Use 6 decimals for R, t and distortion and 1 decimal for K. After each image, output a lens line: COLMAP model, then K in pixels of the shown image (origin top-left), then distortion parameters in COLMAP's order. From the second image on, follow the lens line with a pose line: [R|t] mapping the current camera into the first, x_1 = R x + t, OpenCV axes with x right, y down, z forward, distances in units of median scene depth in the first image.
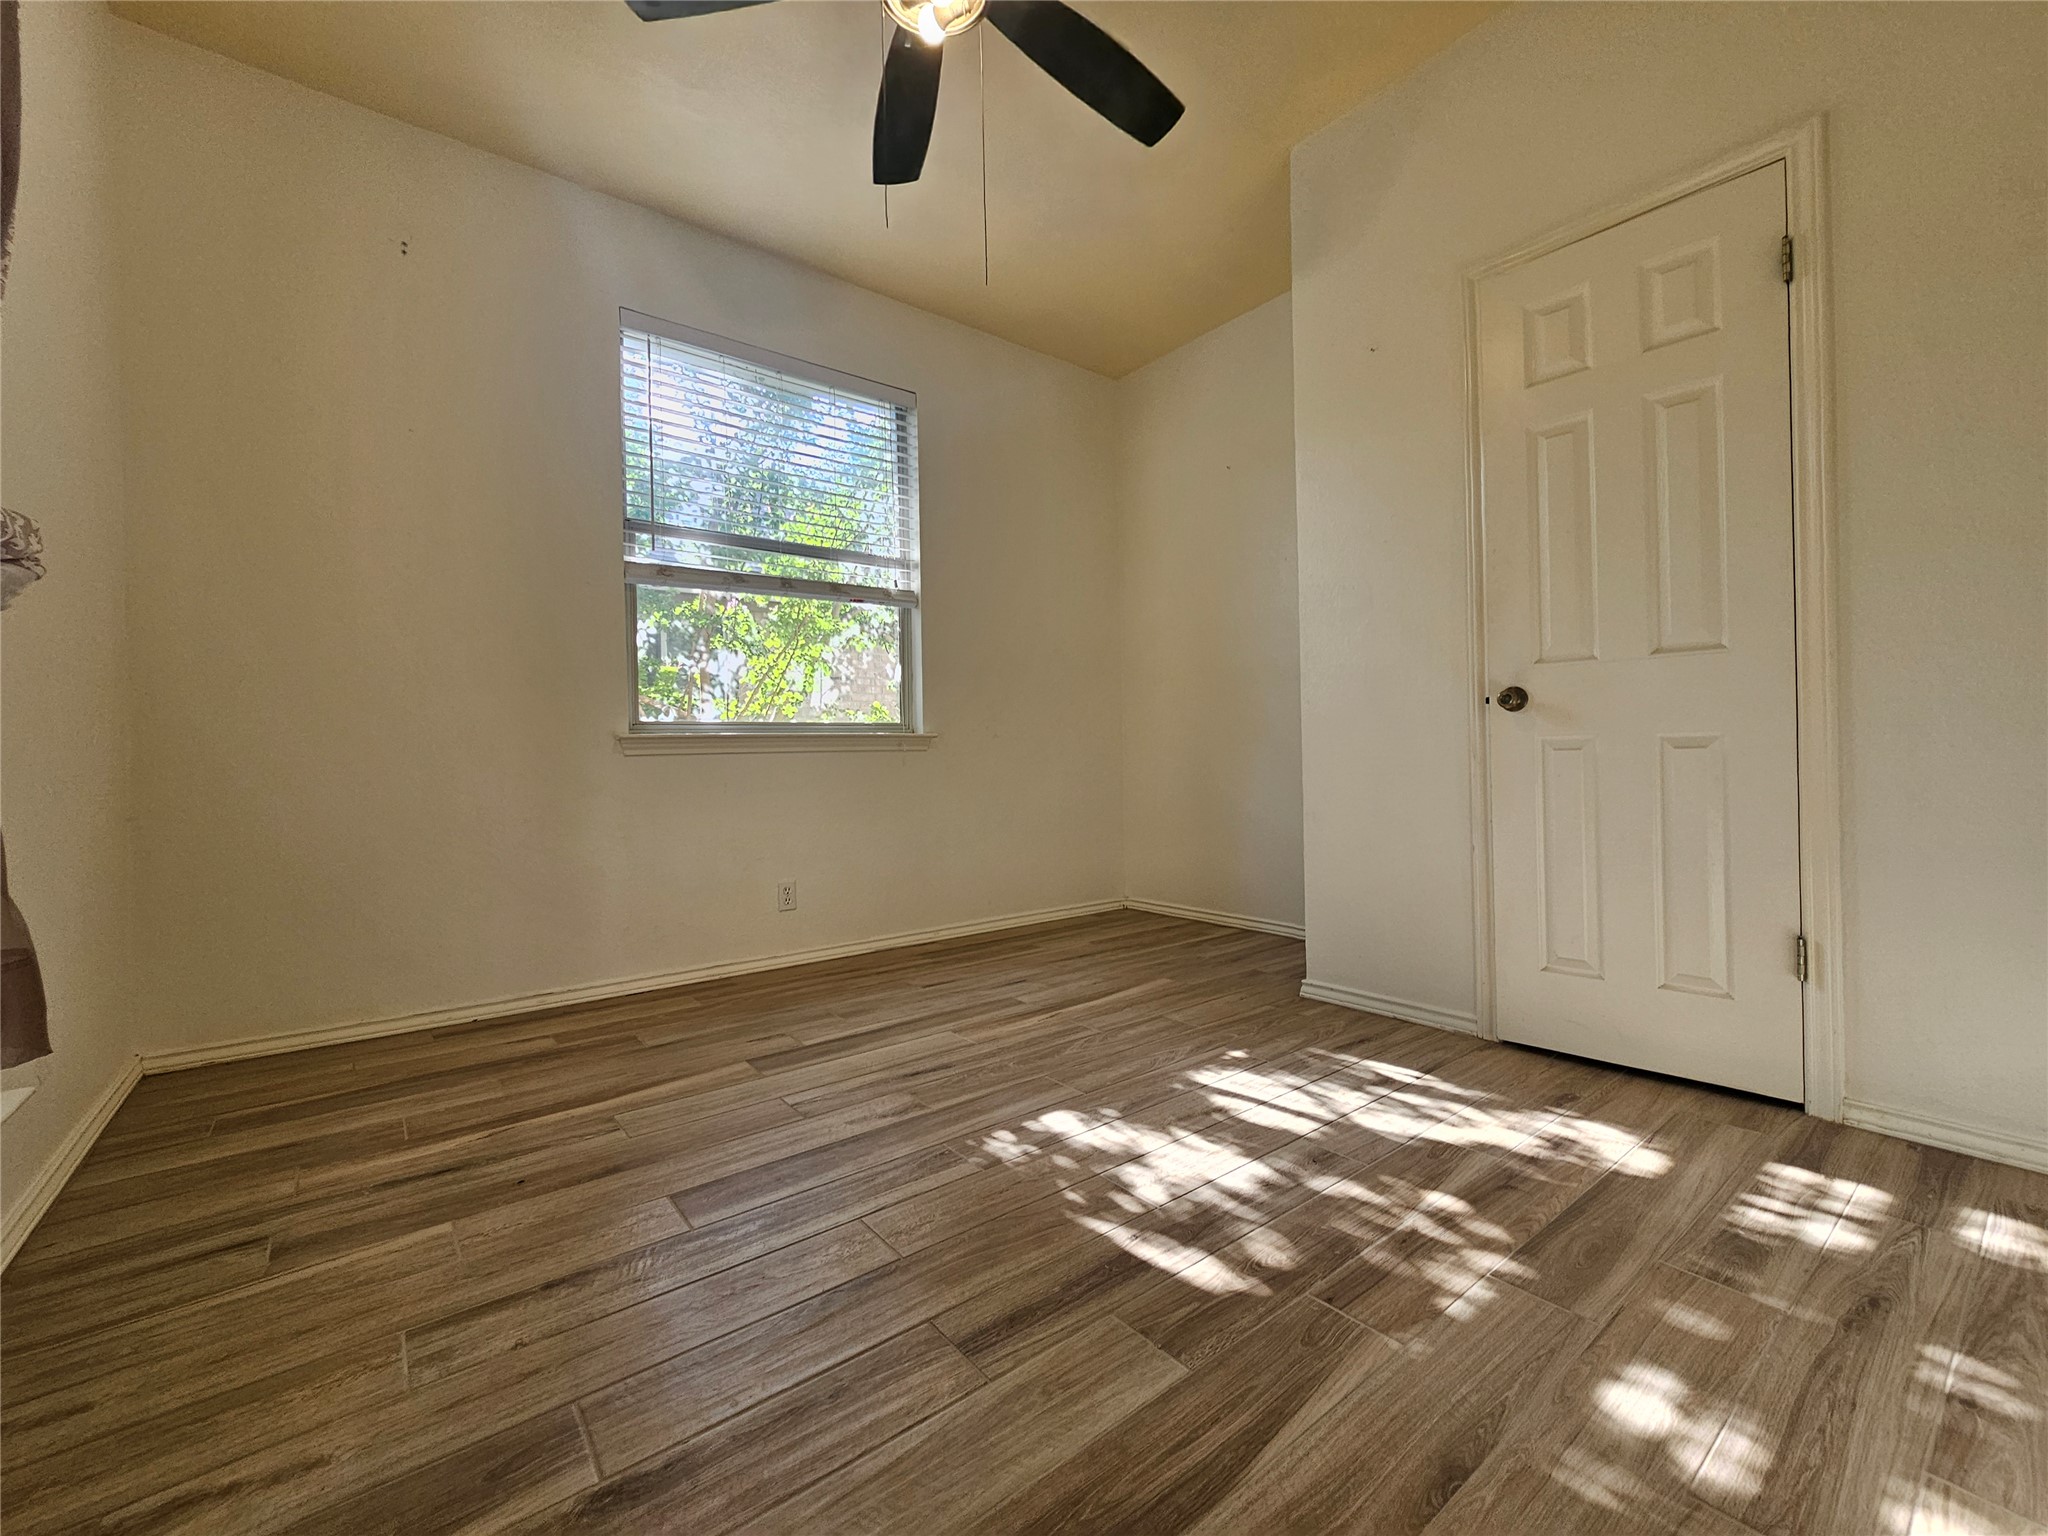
lens RADIAL K [[843.6, 0, 1017.3], [0, 843.6, 764.6], [0, 0, 1]] dist [-0.009657, 0.005233]
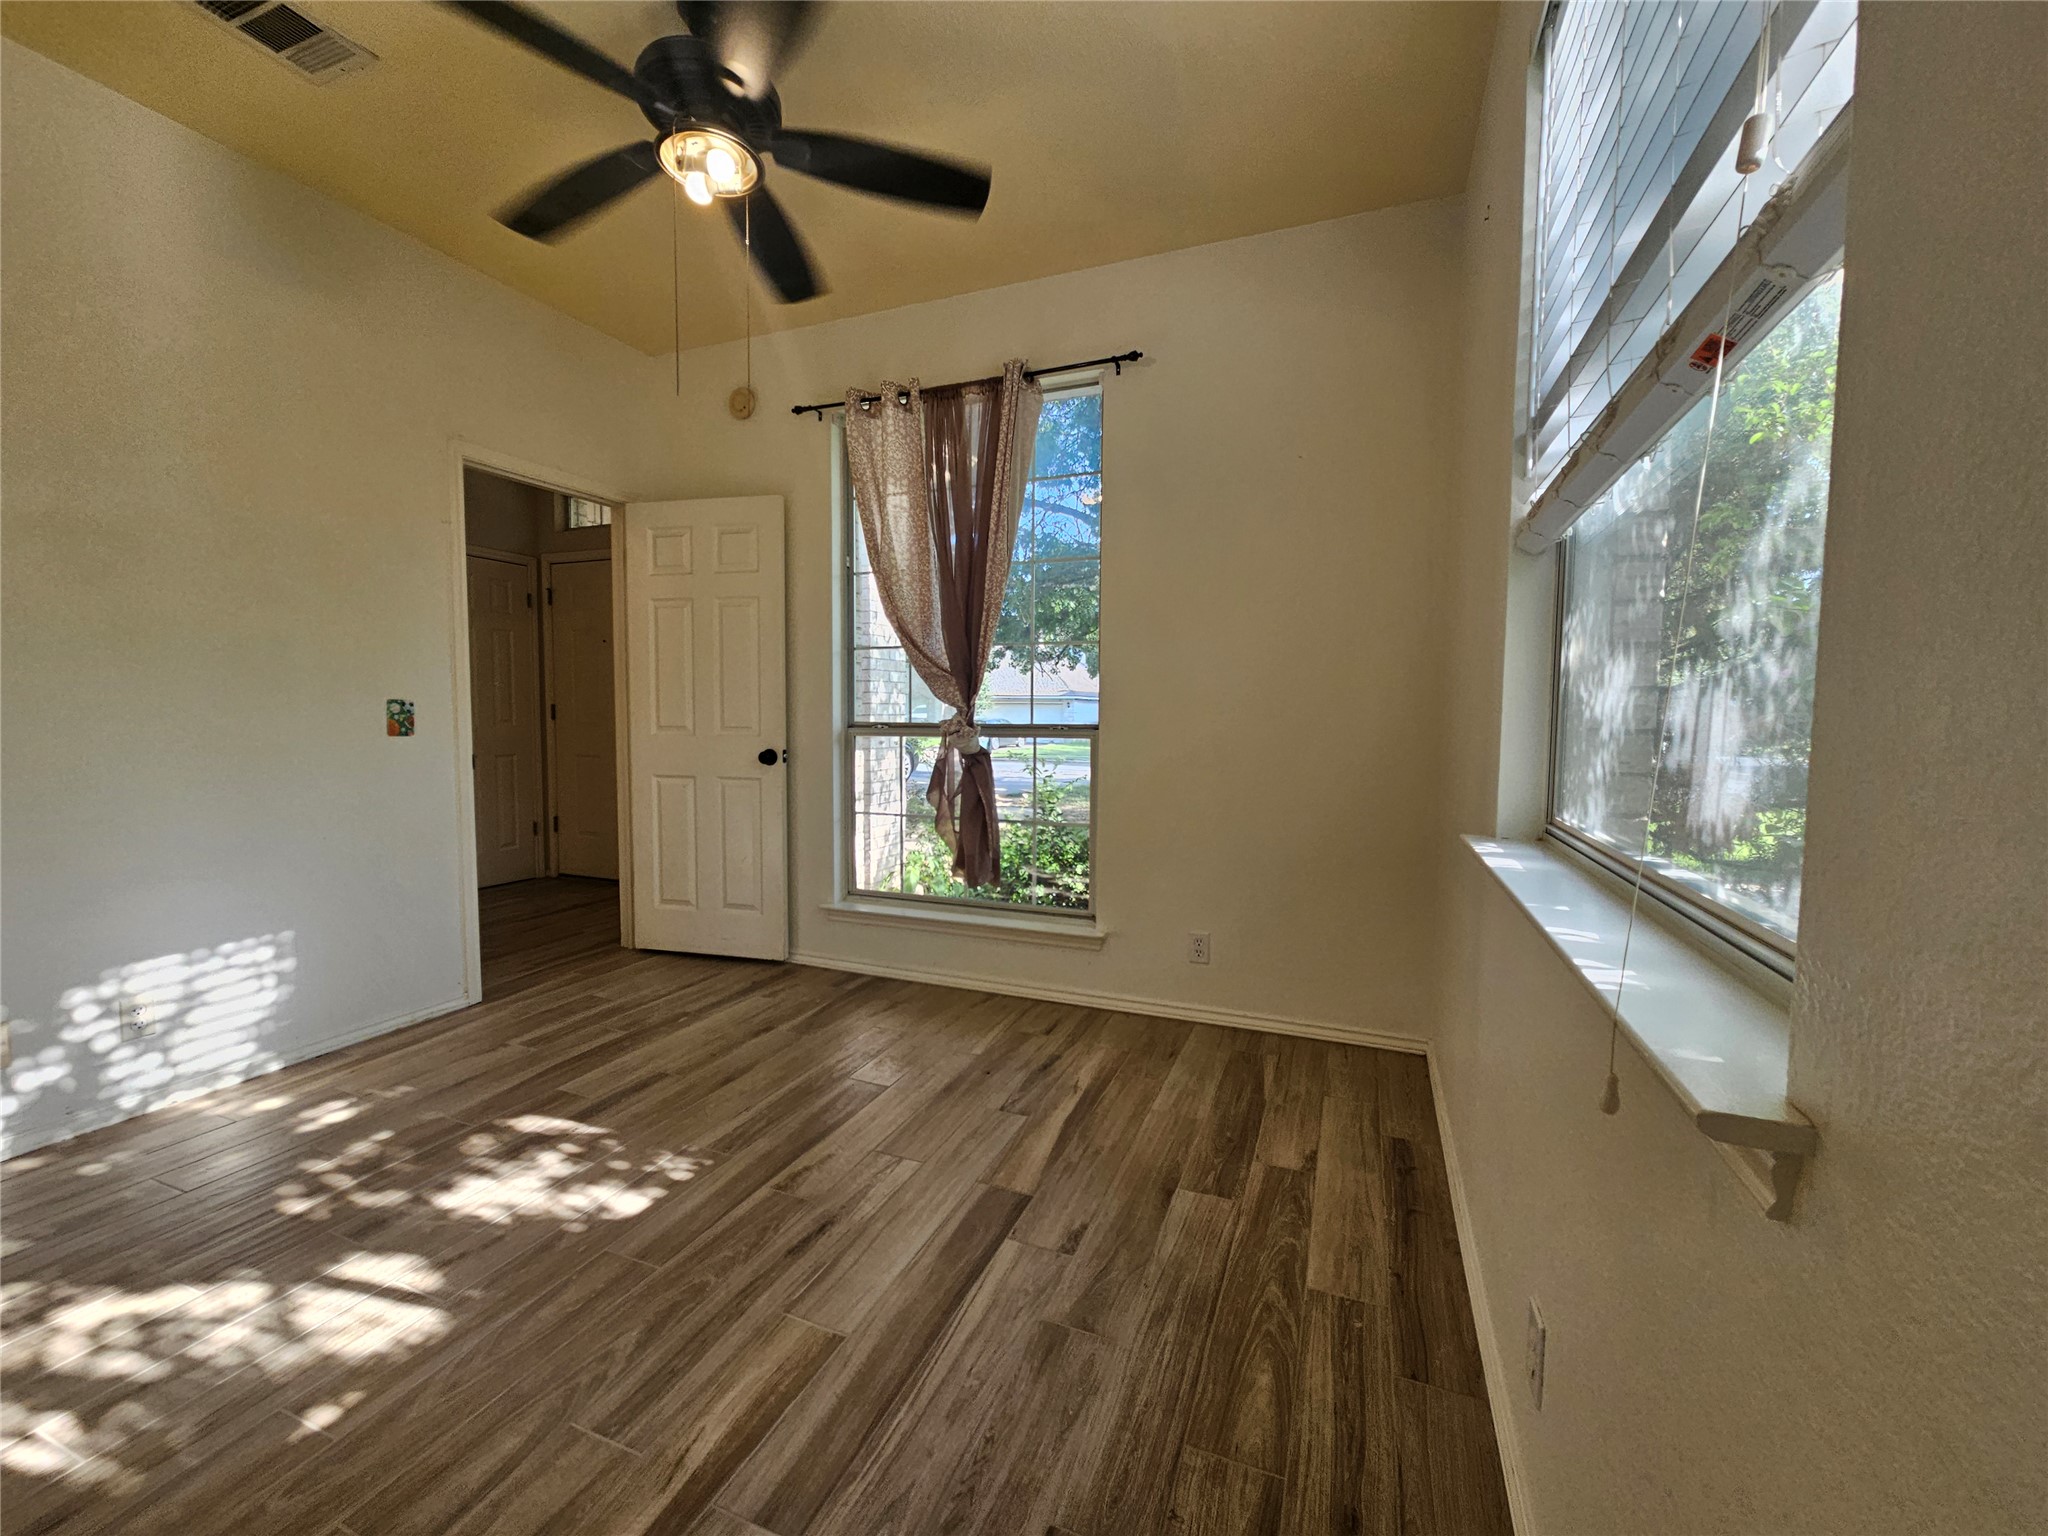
lens RADIAL K [[843.6, 0, 1017.3], [0, 843.6, 764.6], [0, 0, 1]] dist [-0.009657, 0.005233]
pose [[-0.861472, 0.042051, -0.506061, 0.143351], [0.000699, 0.996663, 0.081626, -0.207108], [0.507805, 0.069965, -0.858626, 2.105692]]
